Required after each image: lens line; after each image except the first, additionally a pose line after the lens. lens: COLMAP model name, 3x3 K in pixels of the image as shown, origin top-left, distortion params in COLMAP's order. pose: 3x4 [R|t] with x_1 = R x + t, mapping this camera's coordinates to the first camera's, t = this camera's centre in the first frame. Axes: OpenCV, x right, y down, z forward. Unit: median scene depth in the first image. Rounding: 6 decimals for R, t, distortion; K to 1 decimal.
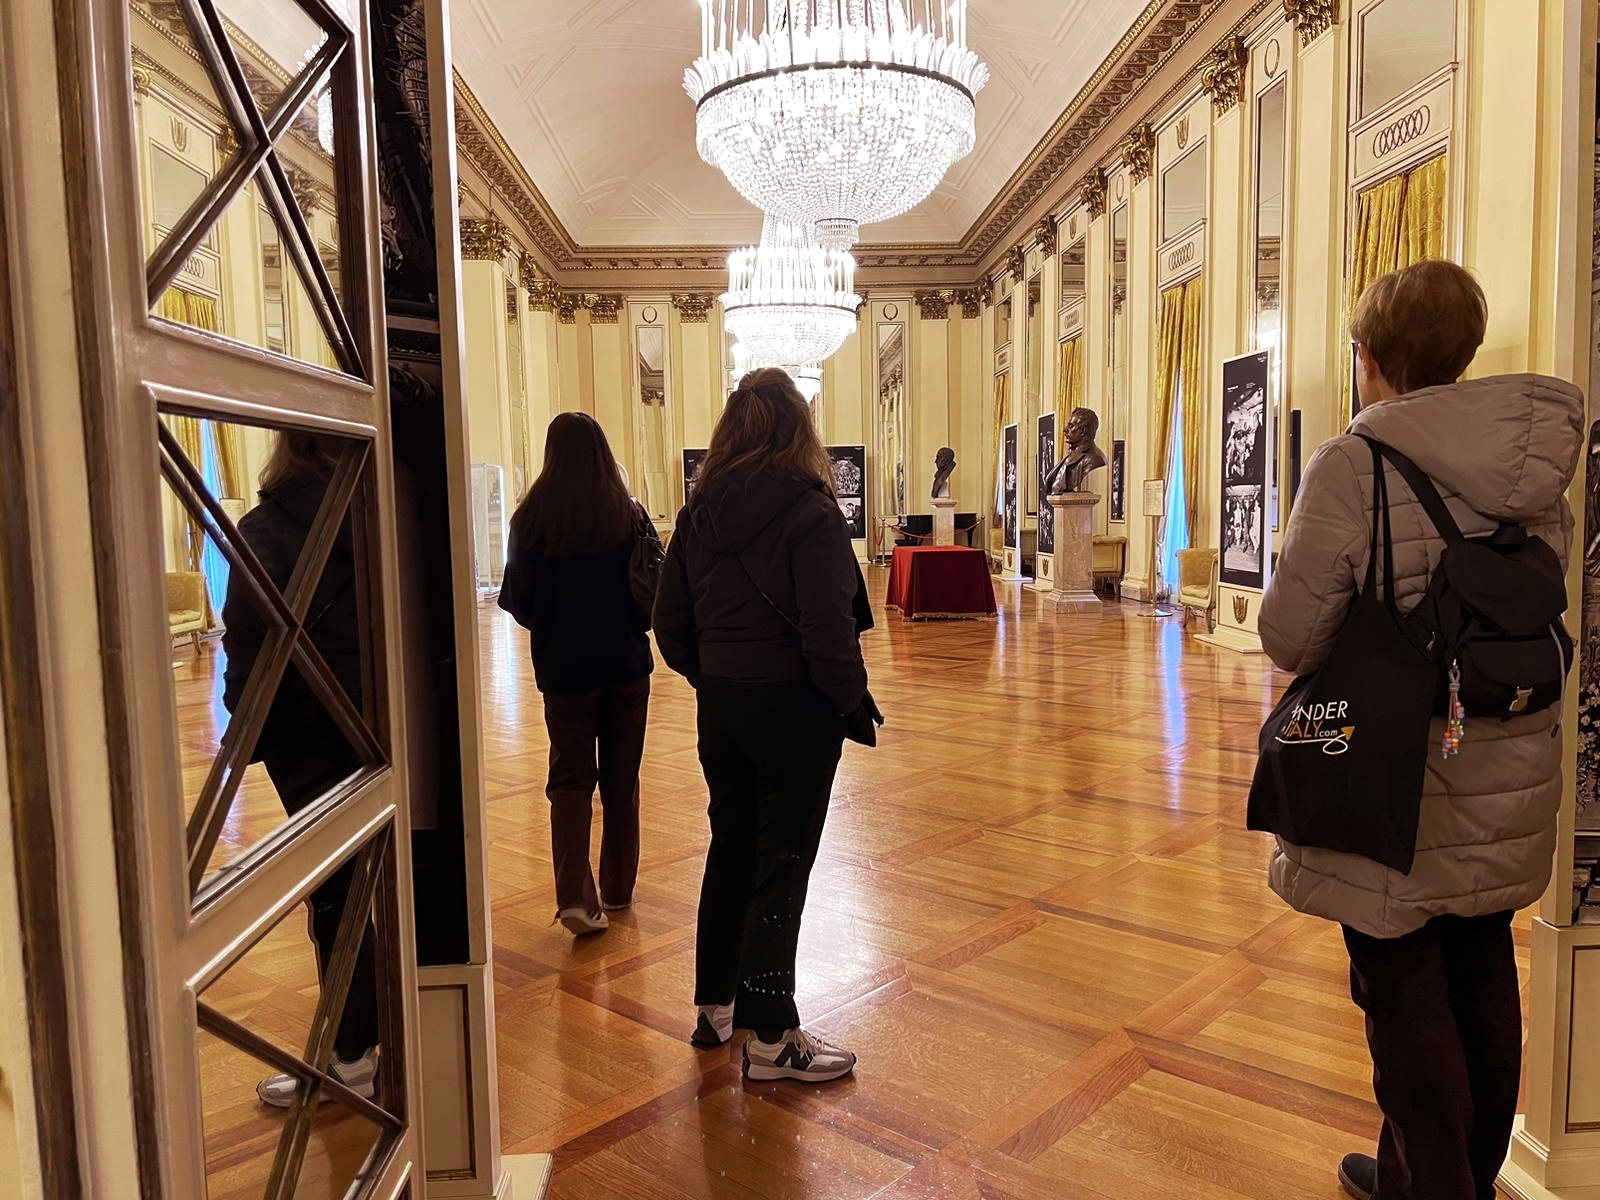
lens RADIAL K [[1171.6, 0, 796.8], [0, 1171.6, 624.3], [0, 0, 1]] dist [0.060115, -0.076138]
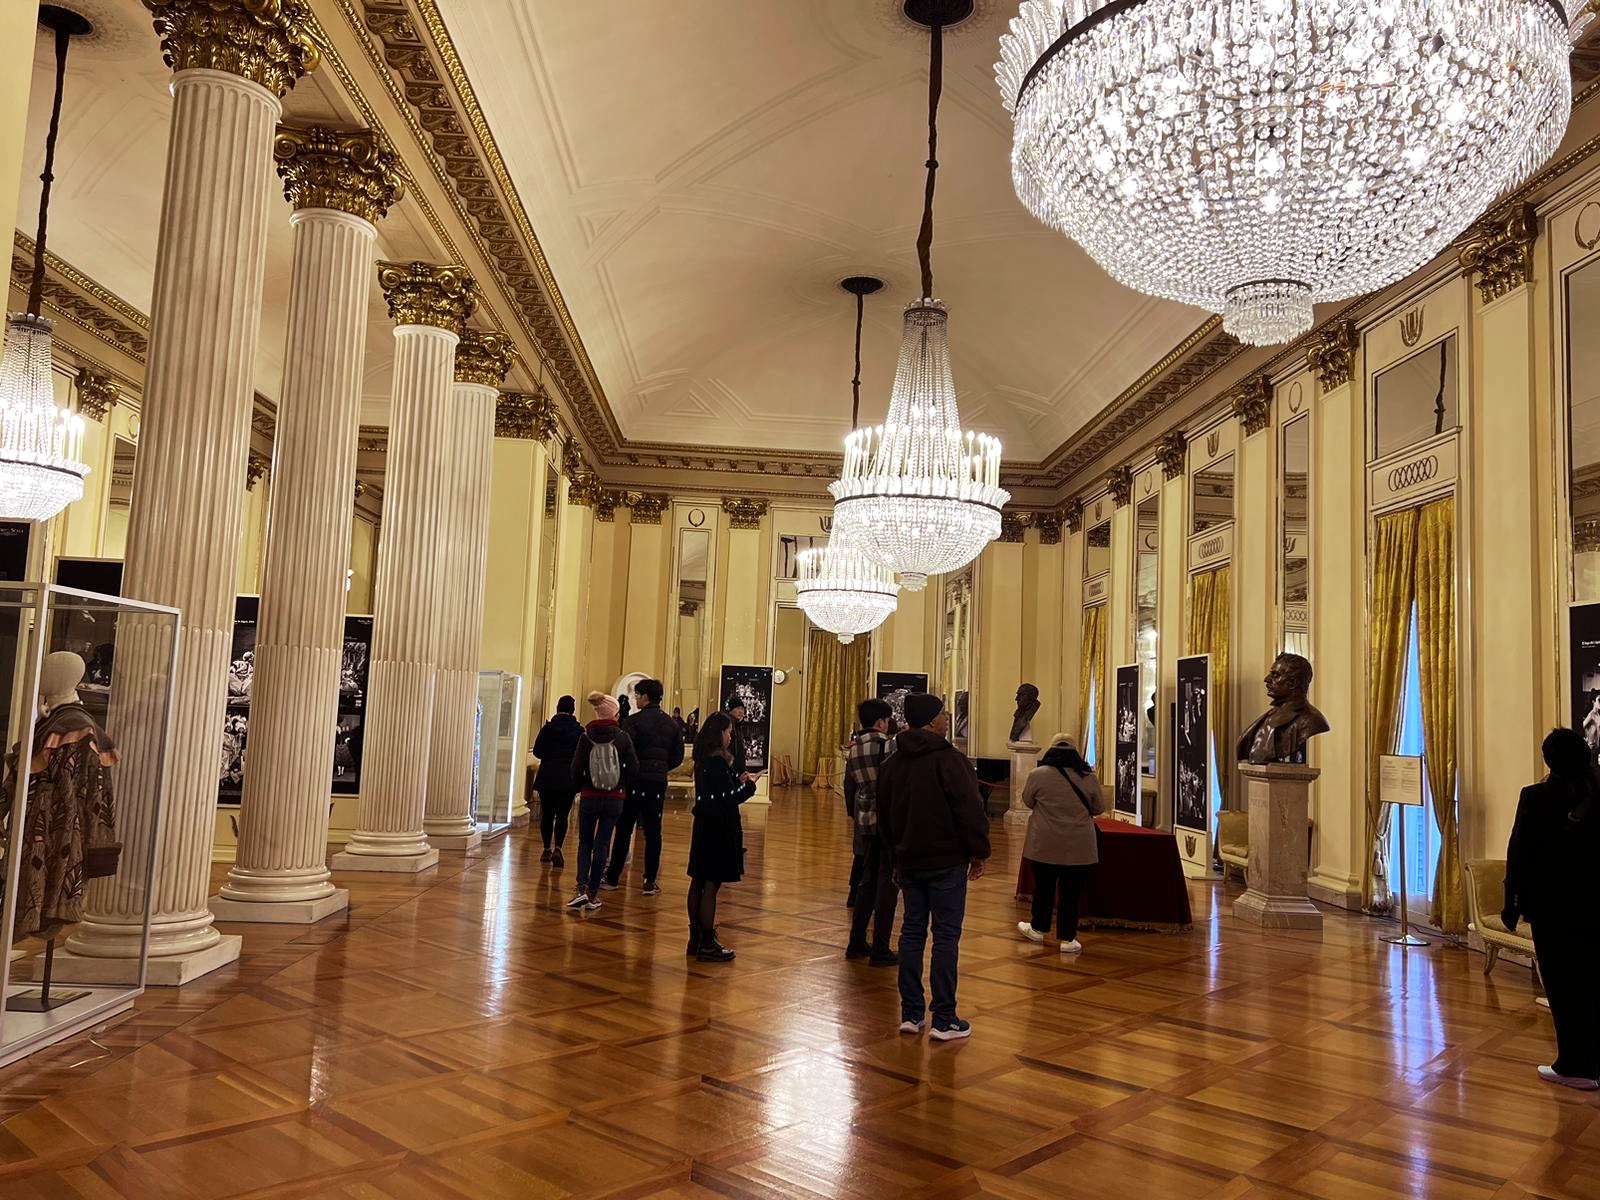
lens RADIAL K [[1171.6, 0, 796.8], [0, 1171.6, 624.3], [0, 0, 1]] dist [0.060115, -0.076138]
pose [[0.997990, 0.063307, -0.002837, -0.051536], [-0.062747, 0.980917, -0.184025, -0.026714], [-0.008867, 0.183833, 0.982917, 0.161527]]
